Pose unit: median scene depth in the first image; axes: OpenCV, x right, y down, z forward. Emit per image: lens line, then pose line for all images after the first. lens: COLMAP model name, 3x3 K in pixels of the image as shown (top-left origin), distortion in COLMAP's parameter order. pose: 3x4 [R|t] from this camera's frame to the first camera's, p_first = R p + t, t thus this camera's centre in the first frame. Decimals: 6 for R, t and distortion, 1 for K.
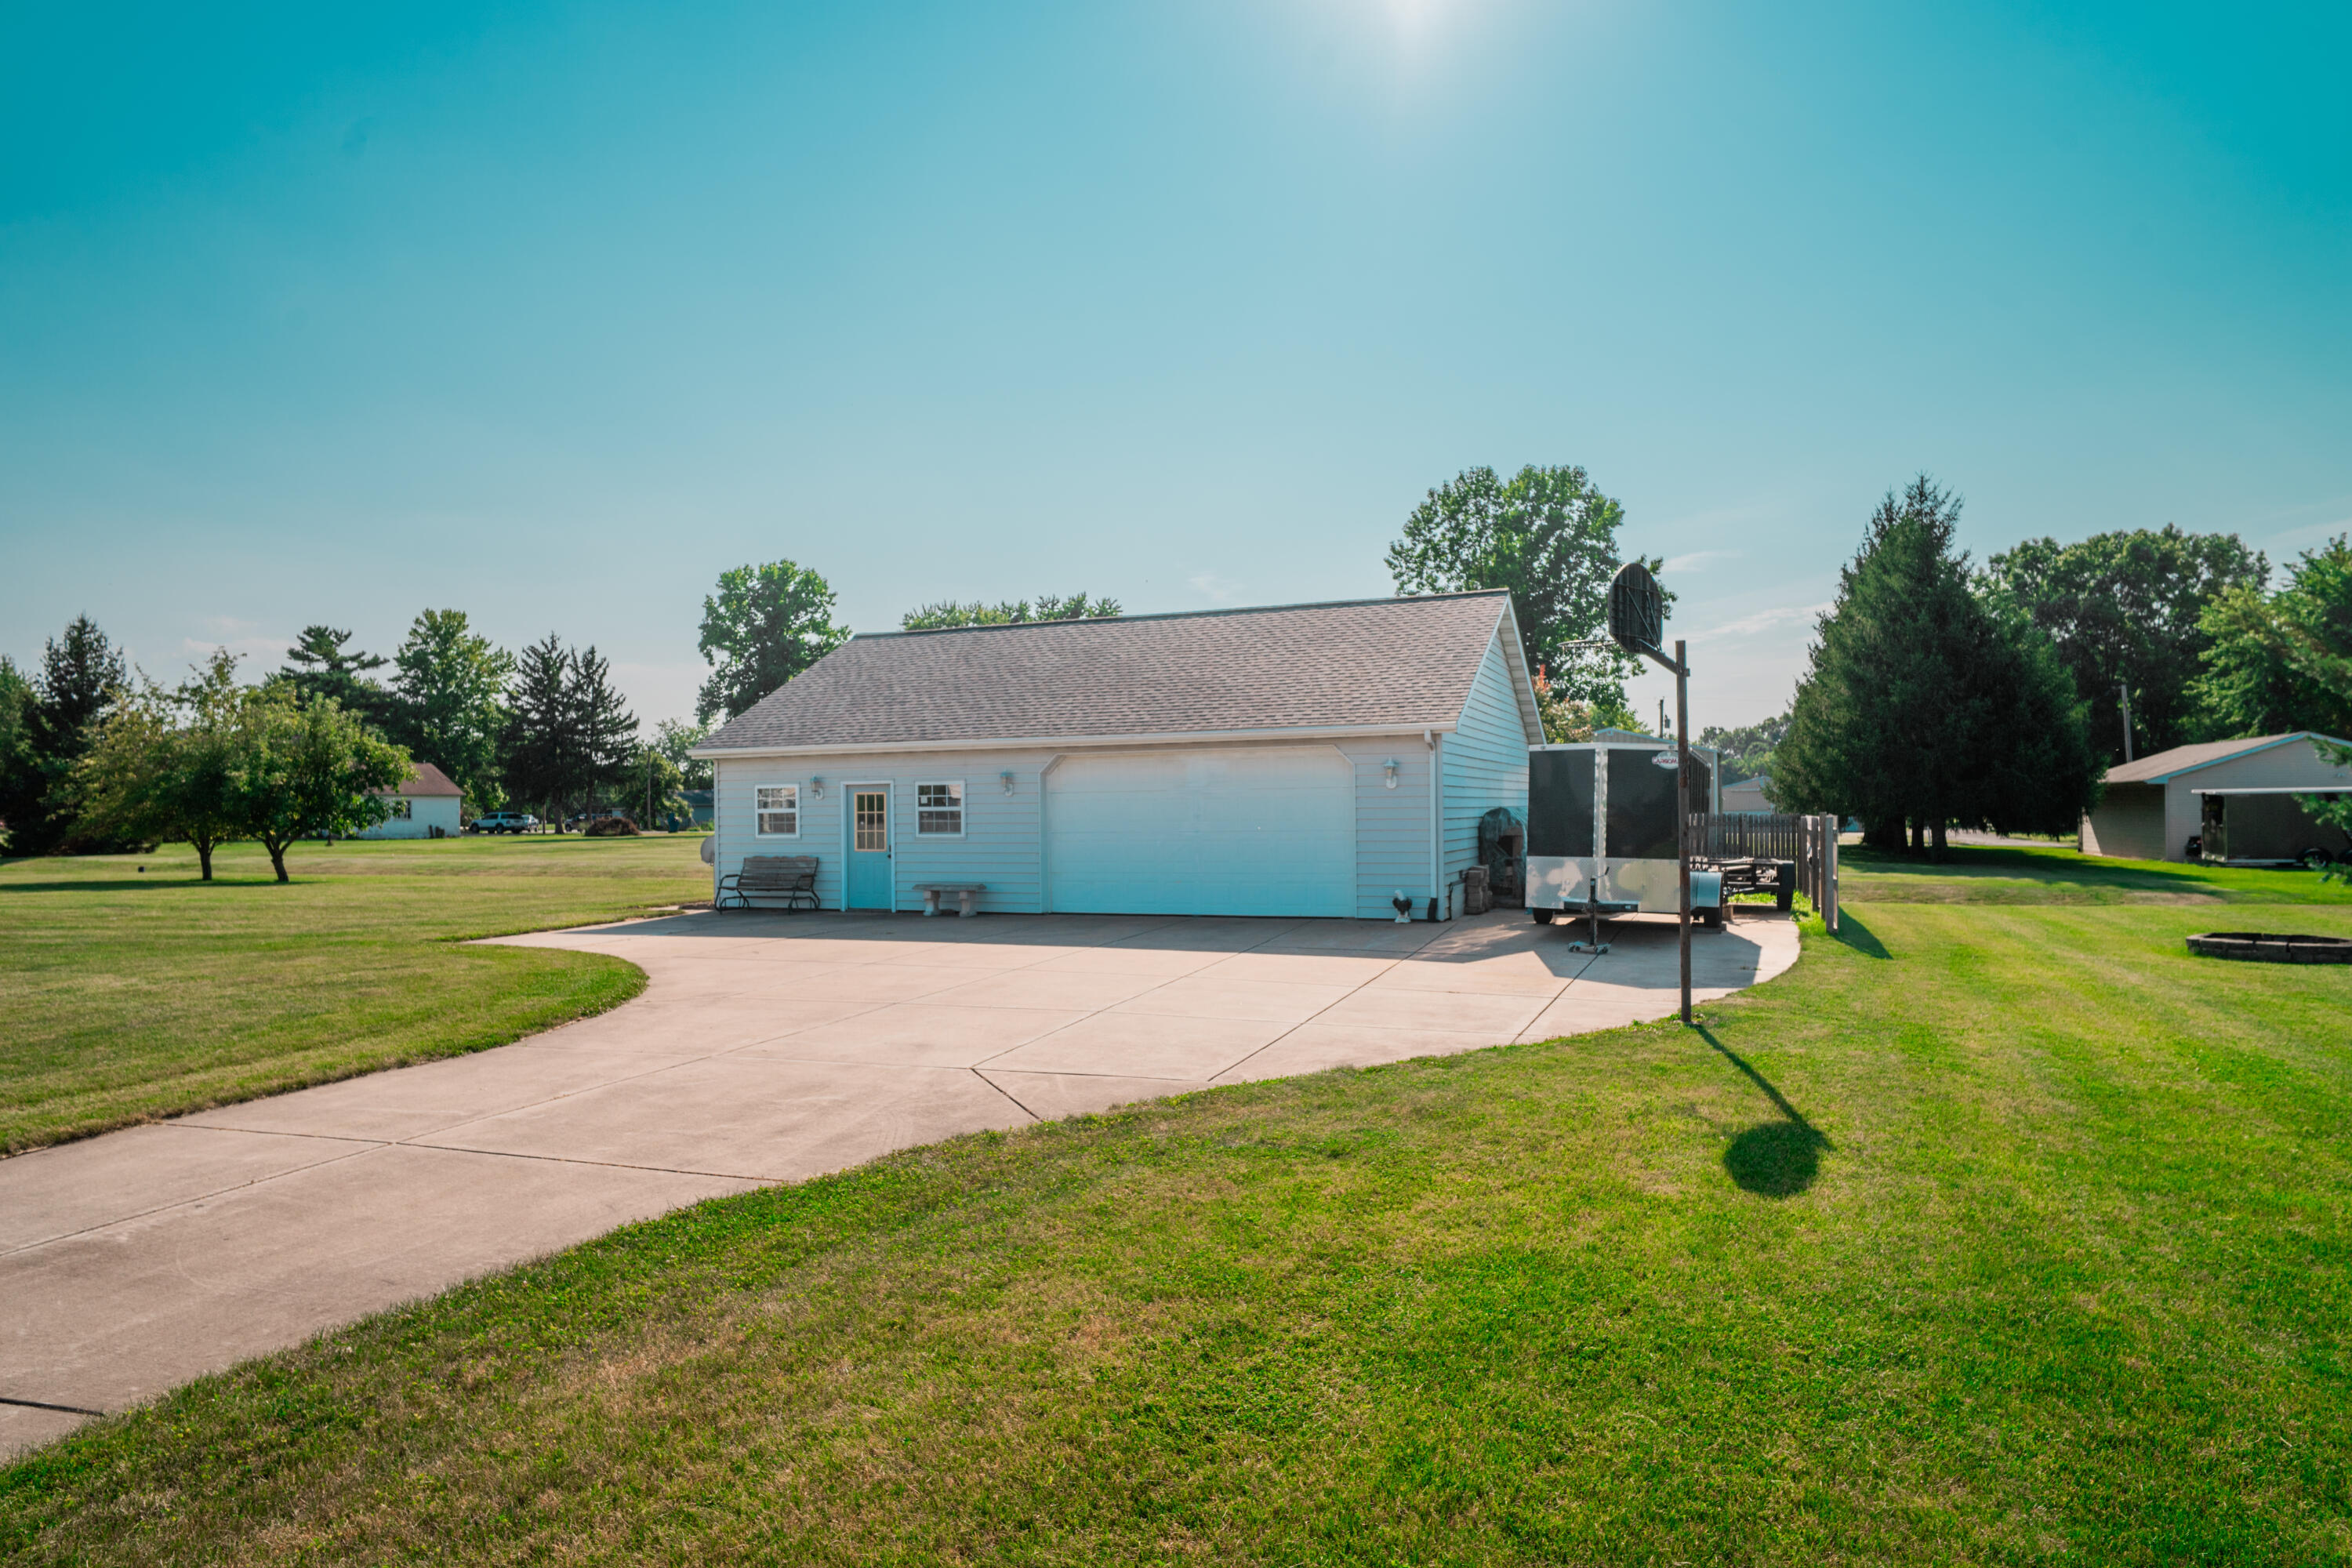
lens RADIAL K [[1370.4, 0, 1181.7], [0, 1370.4, 807.8], [0, 0, 1]] dist [-0.003832, -0.000874]
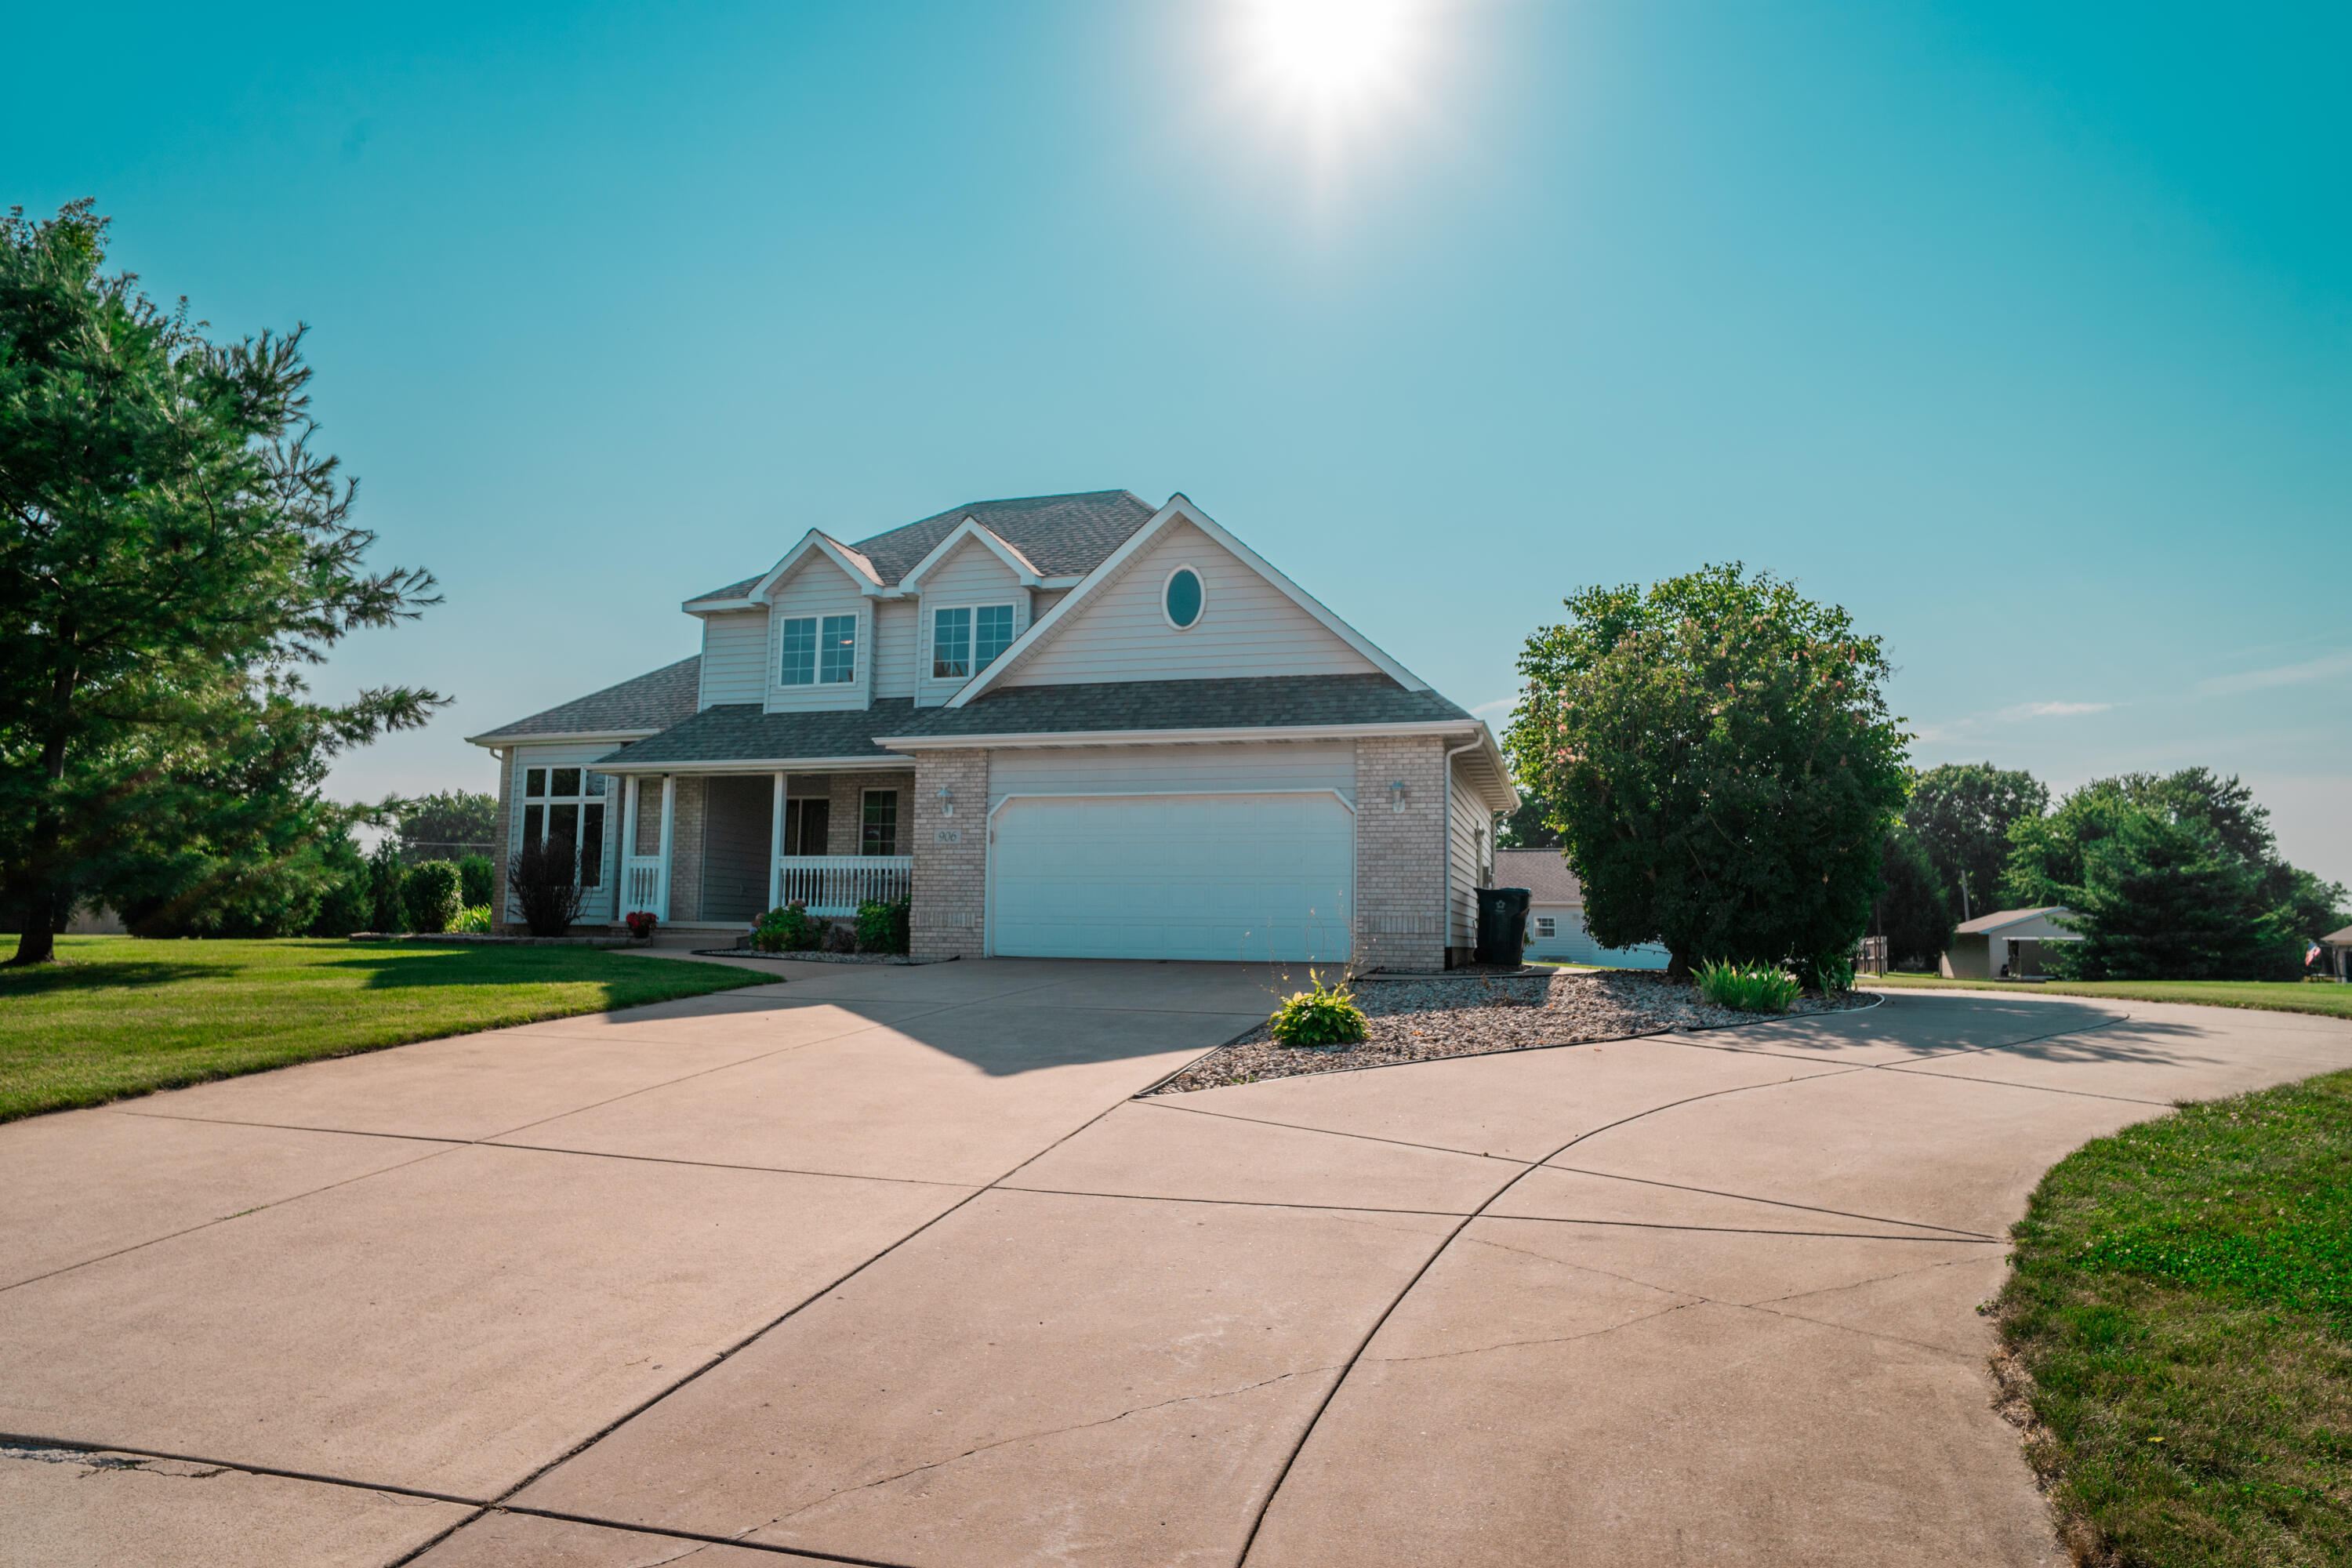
lens RADIAL K [[1399.3, 0, 1166.1], [0, 1399.3, 790.7], [0, 0, 1]] dist [-0.066645, 0.048453]
pose [[0.996197, 0.036706, 0.079024, -0.357333], [-0.027814, 0.993452, -0.110815, 0.018253], [-0.082574, 0.108195, 0.990694, -0.507796]]
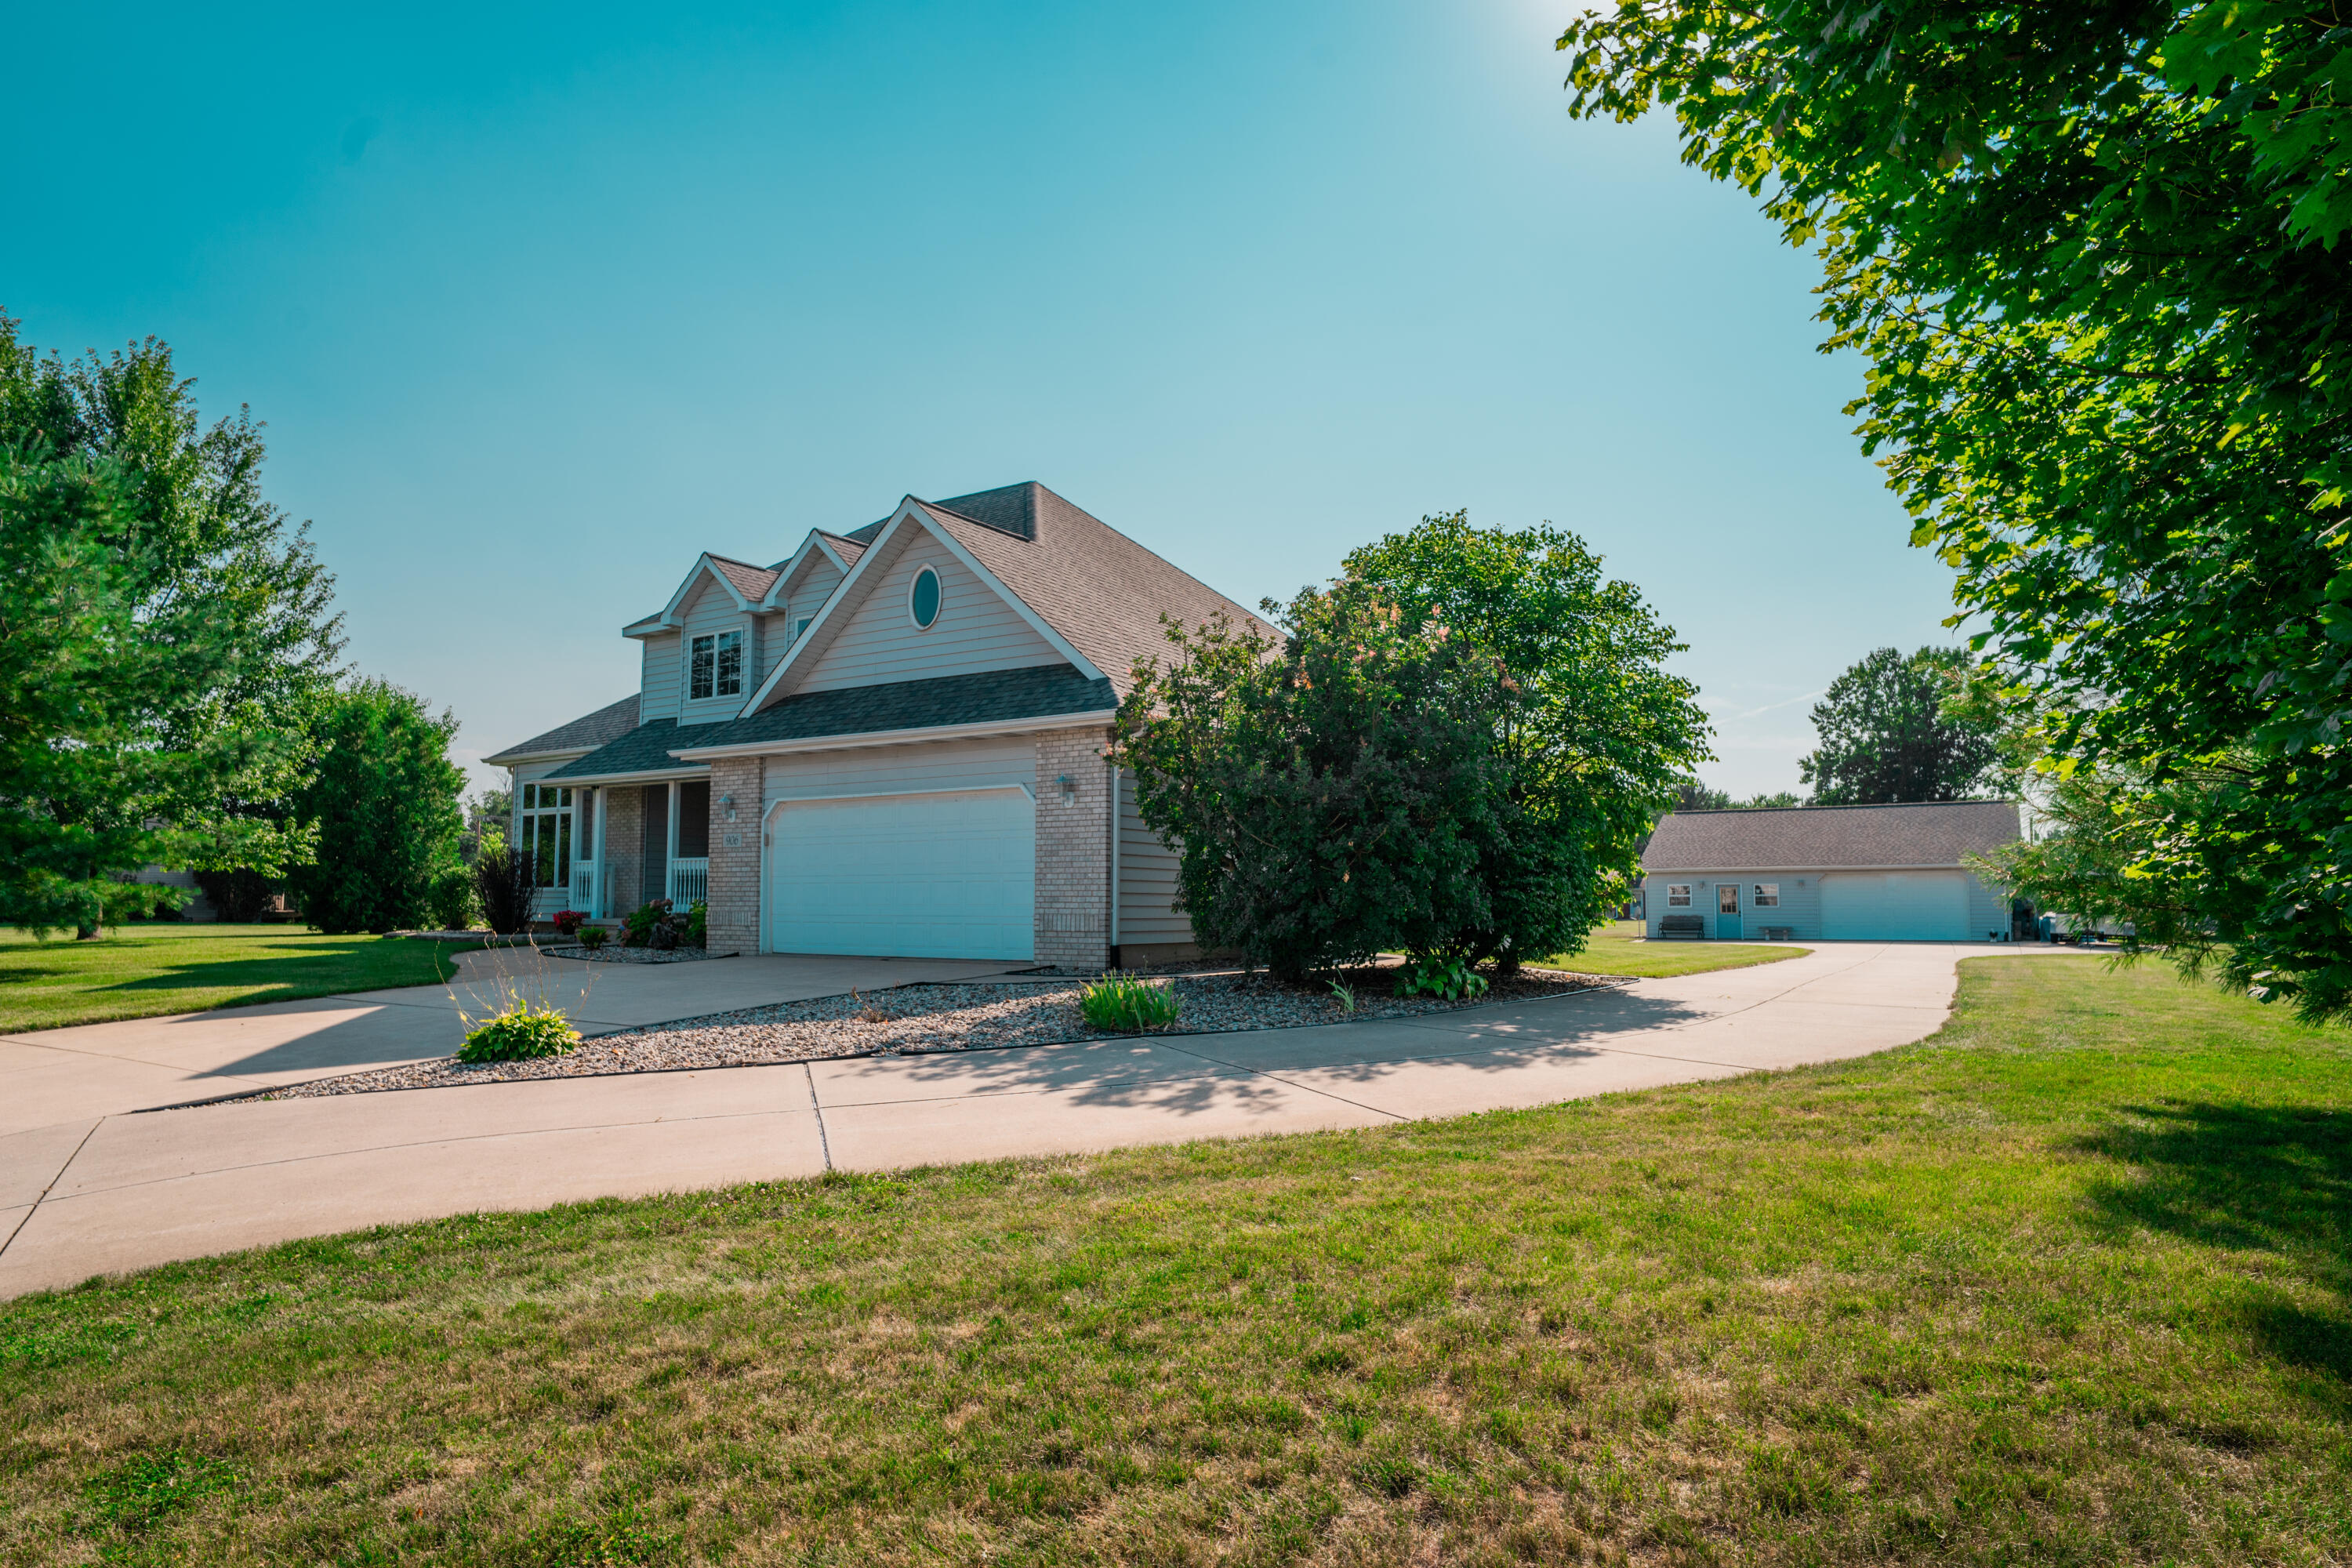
lens RADIAL K [[1399.3, 0, 1166.1], [0, 1399.3, 790.7], [0, 0, 1]] dist [-0.066645, 0.048453]
pose [[0.979359, -0.002881, -0.202110, -0.224632], [-0.013963, 0.996546, -0.081866, 0.009802], [0.201648, 0.082999, 0.975935, -0.497060]]
